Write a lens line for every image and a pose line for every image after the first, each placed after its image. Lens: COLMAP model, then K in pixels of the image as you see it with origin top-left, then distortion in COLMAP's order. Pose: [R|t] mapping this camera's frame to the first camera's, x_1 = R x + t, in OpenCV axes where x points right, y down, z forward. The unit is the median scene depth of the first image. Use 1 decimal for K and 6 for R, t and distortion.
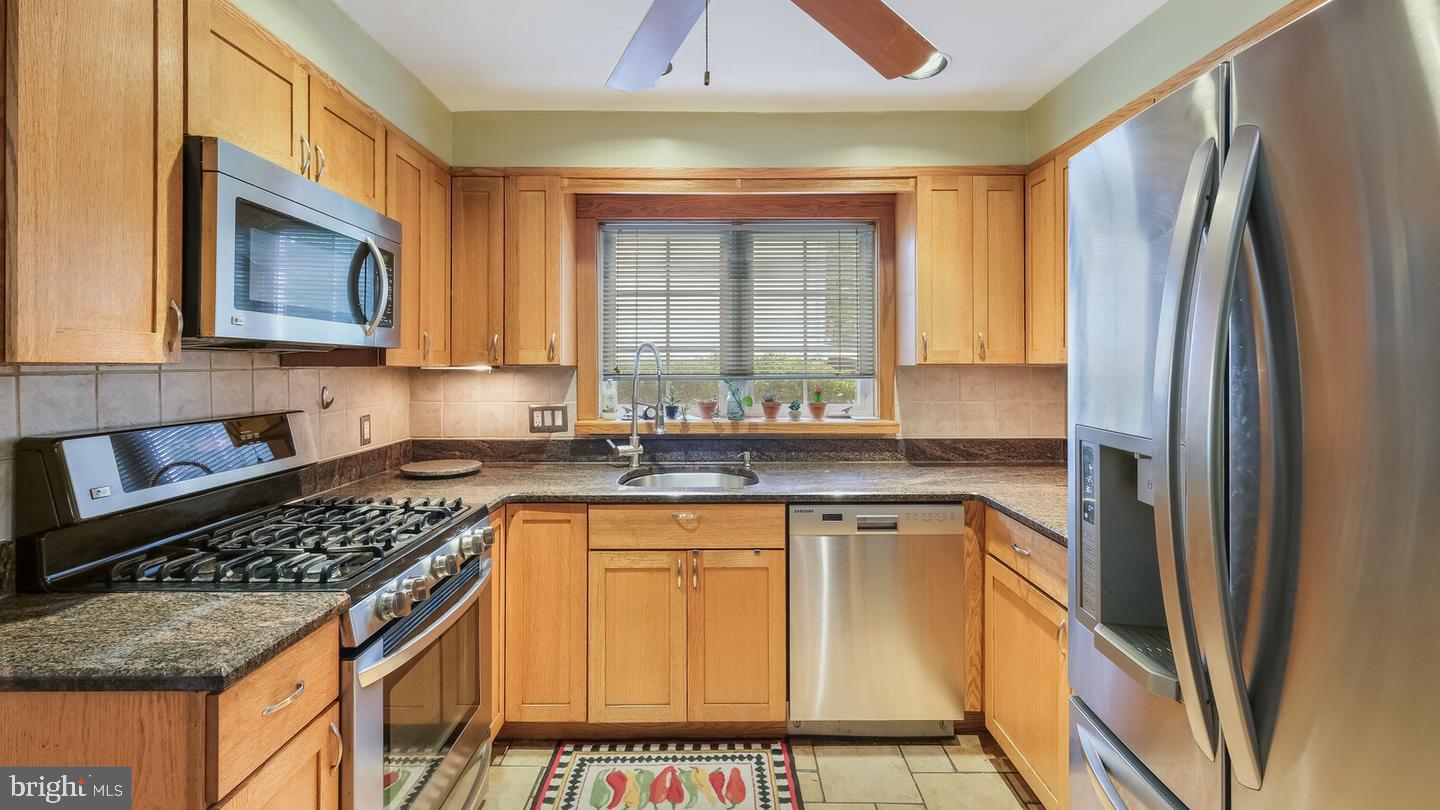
lens RADIAL K [[630.4, 0, 710.0], [0, 630.4, 364.0], [0, 0, 1]] dist [0.004659, -0.000302]
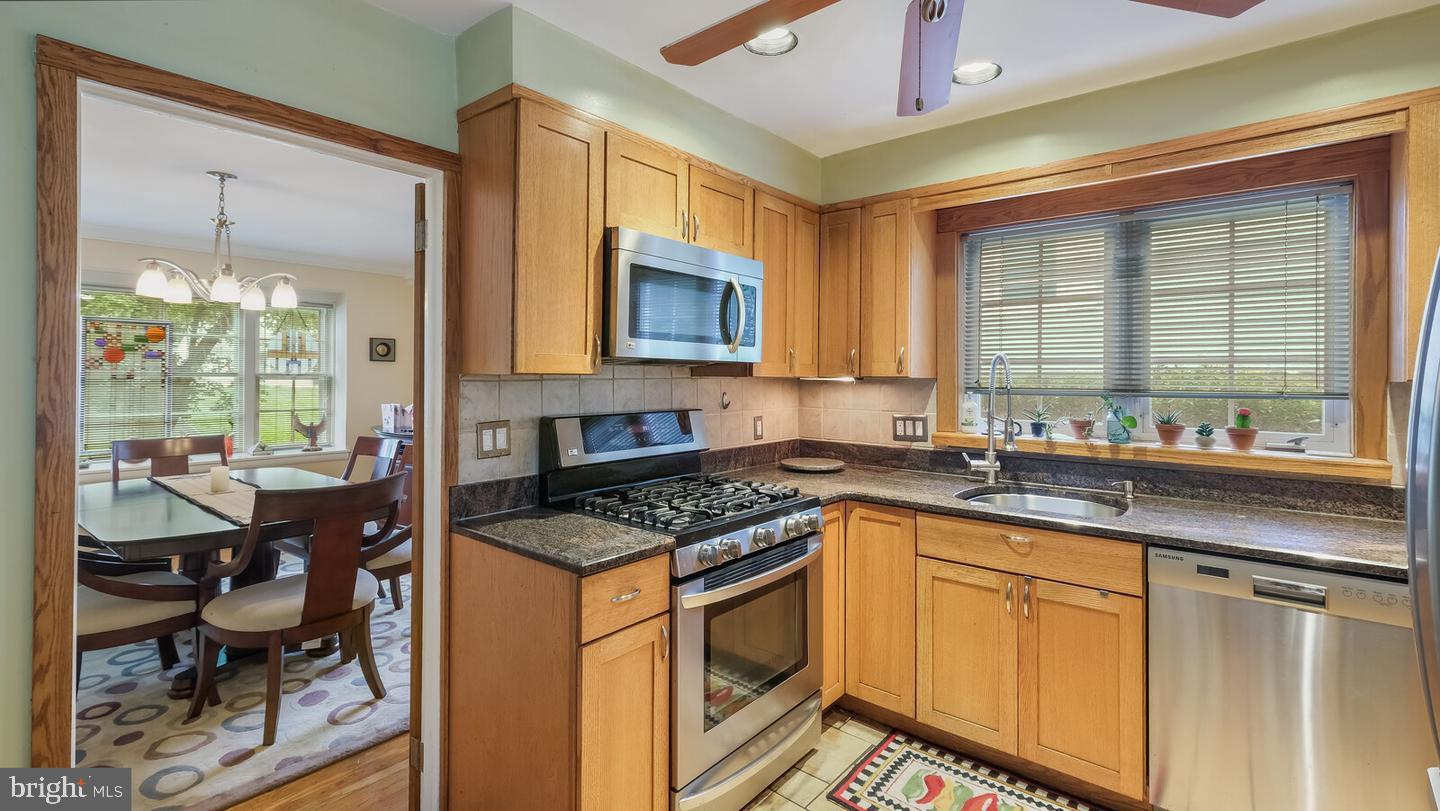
lens RADIAL K [[630.4, 0, 723.1], [0, 630.4, 376.0], [0, 0, 1]] dist [0.004659, -0.000302]
pose [[0.772418, 0.007241, -0.635074, 0.210039], [-0.006956, 0.999971, 0.002941, -0.001555], [0.635077, 0.002146, 0.772446, -0.008973]]
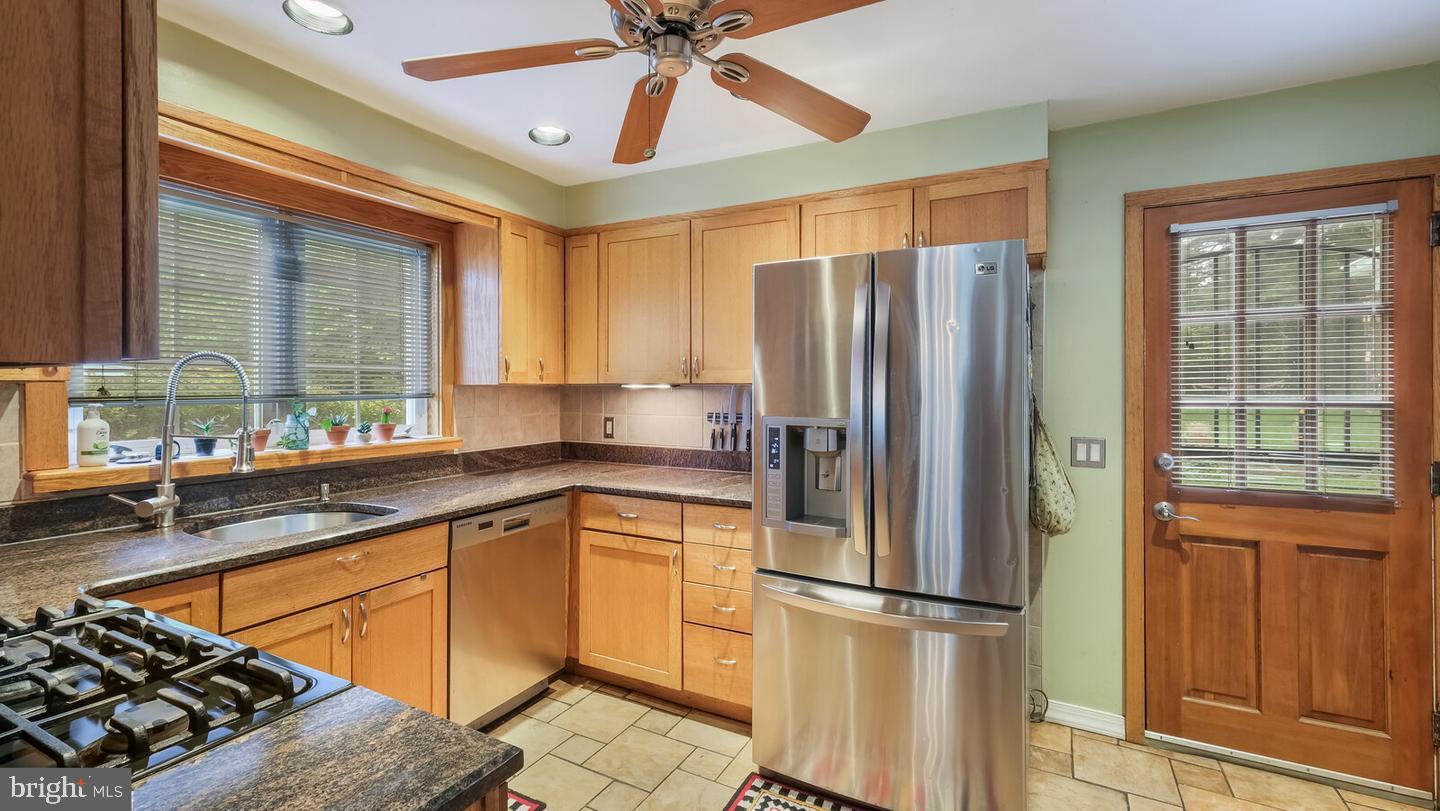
lens RADIAL K [[630.4, 0, 700.3], [0, 630.4, 390.0], [0, 0, 1]] dist [0.004659, -0.000302]
pose [[0.472743, -0.002463, 0.881197, -0.548699], [-0.000825, 0.999994, 0.003238, 0.008355], [-0.881200, -0.002258, 0.472738, 0.161541]]
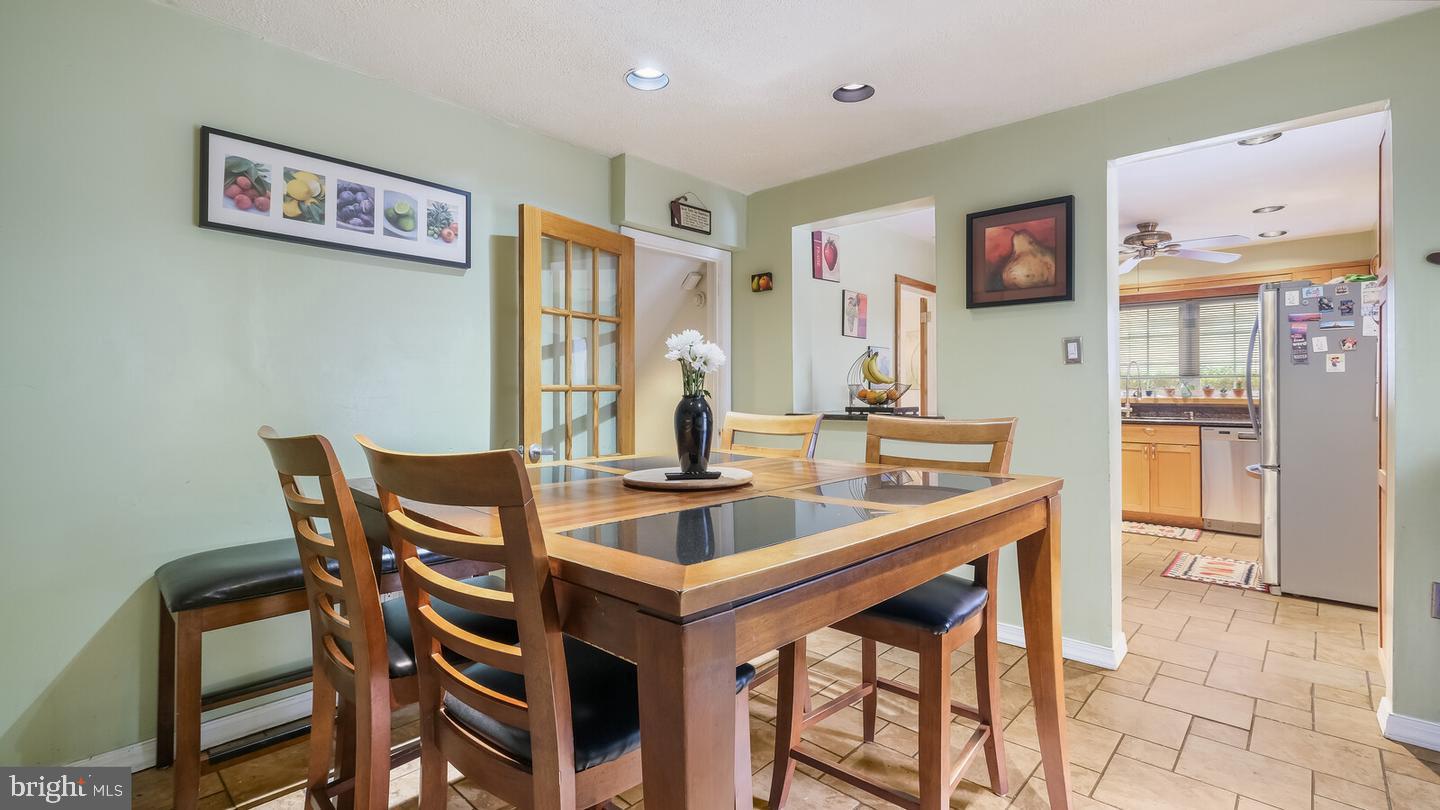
lens RADIAL K [[630.4, 0, 715.6], [0, 630.4, 395.0], [0, 0, 1]] dist [0.004659, -0.000302]
pose [[0.742464, 0.001274, -0.669885, 0.344431], [0.002560, 0.999985, 0.004739, 0.083147], [0.669881, -0.005234, 0.742450, -1.899779]]
